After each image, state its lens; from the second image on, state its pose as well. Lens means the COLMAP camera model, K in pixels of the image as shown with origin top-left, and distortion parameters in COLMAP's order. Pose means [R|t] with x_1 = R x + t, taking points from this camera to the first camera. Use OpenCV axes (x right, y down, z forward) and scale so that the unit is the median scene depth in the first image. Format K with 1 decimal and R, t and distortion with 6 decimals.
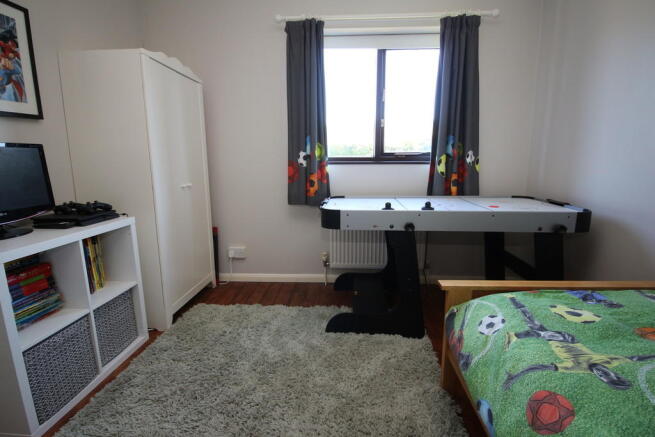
lens RADIAL K [[316.9, 0, 328.8], [0, 316.9, 221.1], [0, 0, 1]] dist [-0.011984, -0.000533]
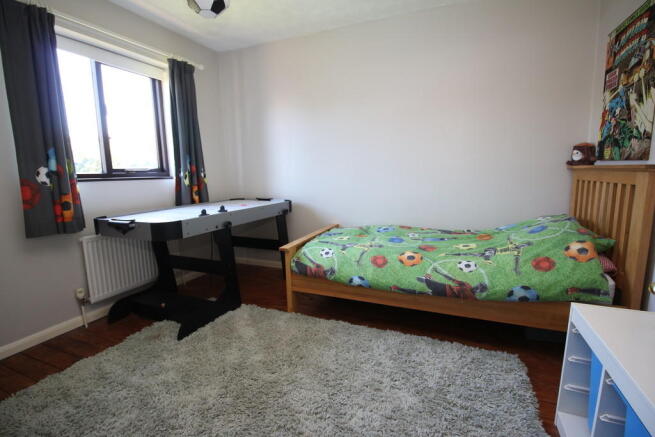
lens RADIAL K [[303.5, 0, 328.4], [0, 303.5, 215.5], [0, 0, 1]] dist [-0.006638, -0.002197]
pose [[0.352805, -0.137655, 0.925516, -0.548771], [0.192399, 0.978656, 0.072217, -0.020988], [-0.915702, 0.152590, 0.371760, 0.097787]]
